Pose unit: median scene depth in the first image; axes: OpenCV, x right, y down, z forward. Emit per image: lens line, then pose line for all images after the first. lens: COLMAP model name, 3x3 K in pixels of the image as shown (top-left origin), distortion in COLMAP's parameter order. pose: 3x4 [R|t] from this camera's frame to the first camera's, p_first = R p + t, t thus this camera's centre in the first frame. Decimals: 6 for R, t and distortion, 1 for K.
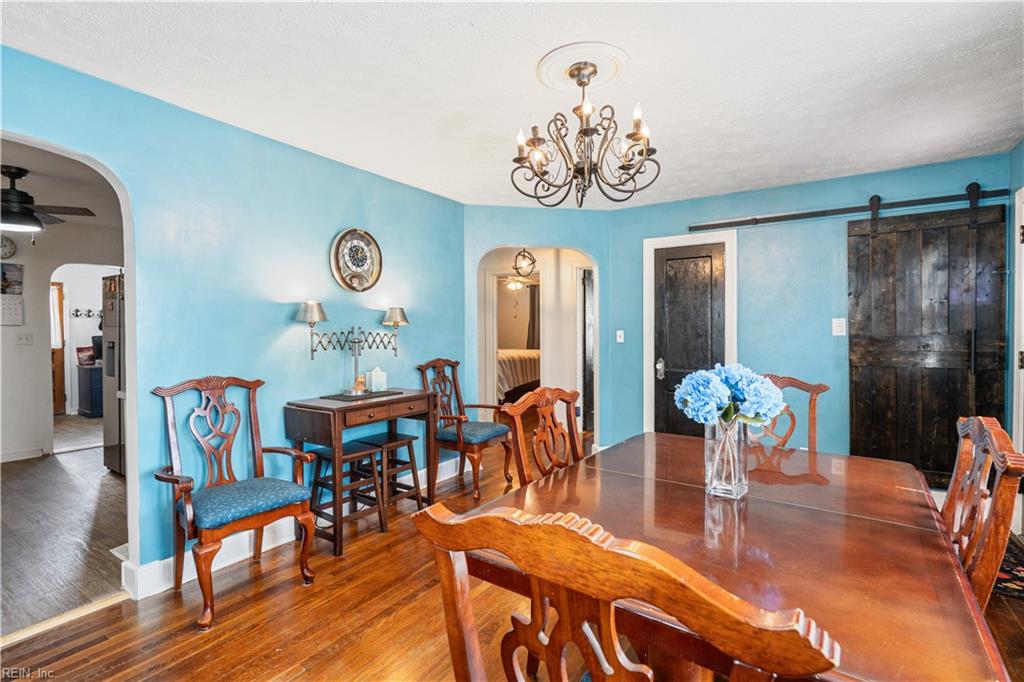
lens RADIAL K [[474.0, 0, 512.0], [0, 474.0, 335.3], [0, 0, 1]] dist [-0.000891, -0.000304]
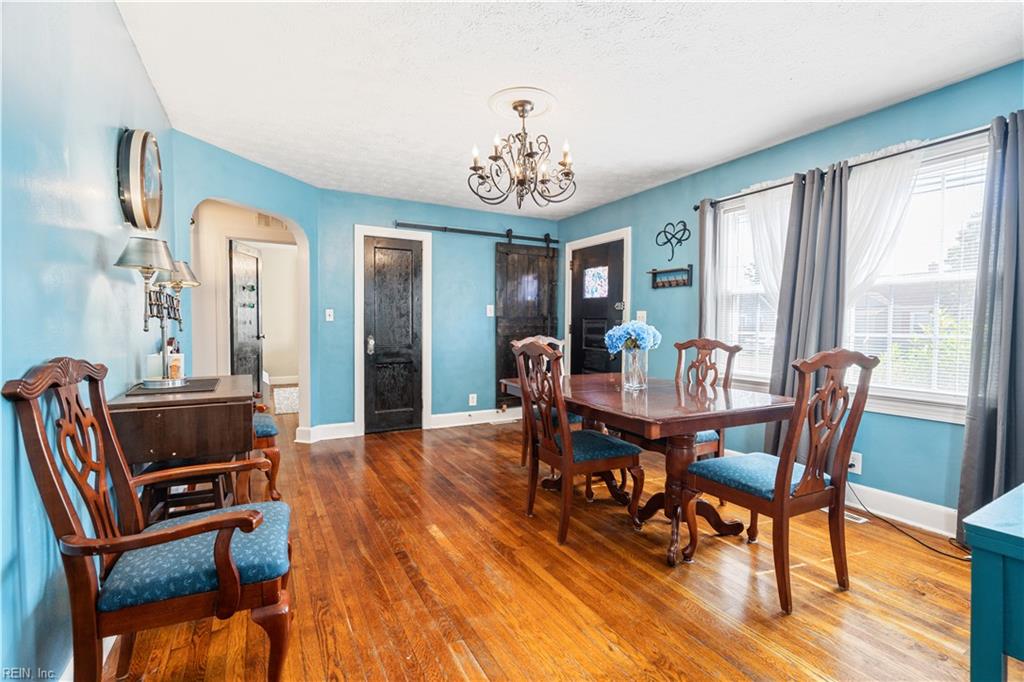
lens RADIAL K [[474.0, 0, 512.0], [0, 474.0, 335.3], [0, 0, 1]] dist [-0.000891, -0.000304]
pose [[0.457613, -0.012780, 0.889059, -0.639231], [0.002349, 0.999911, 0.013164, 0.042266], [-0.889148, -0.003936, 0.457603, 0.246976]]
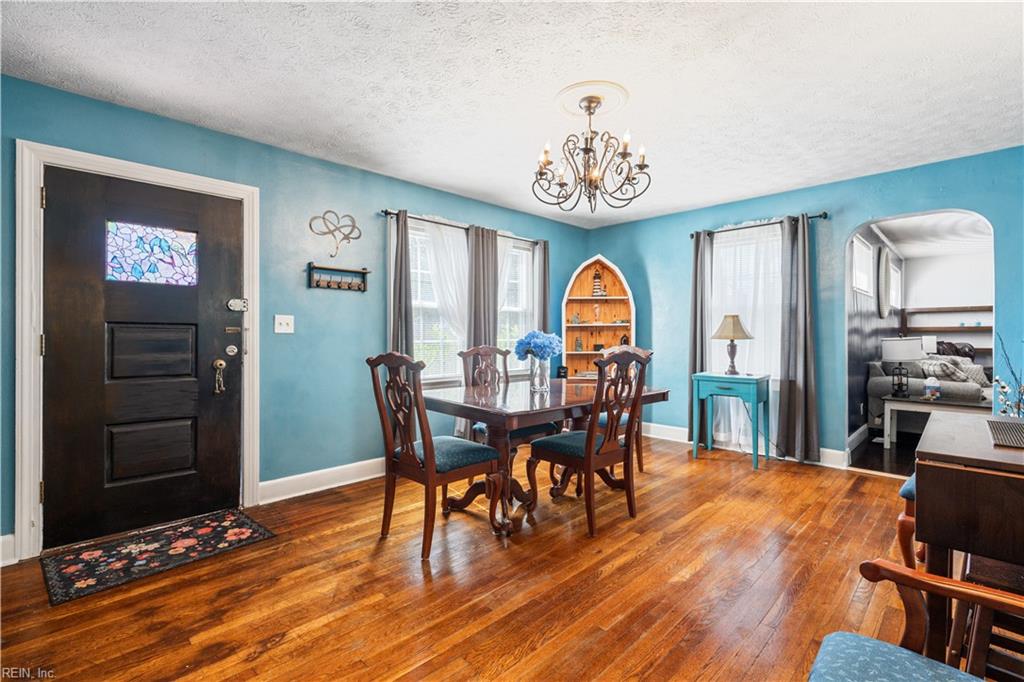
lens RADIAL K [[474.0, 0, 512.0], [0, 474.0, 335.3], [0, 0, 1]] dist [-0.000891, -0.000304]
pose [[-0.985250, 0.002939, 0.171097, 0.081792], [0.005245, 0.999901, 0.013026, 0.023033], [-0.171041, 0.013731, -0.985168, 1.365164]]
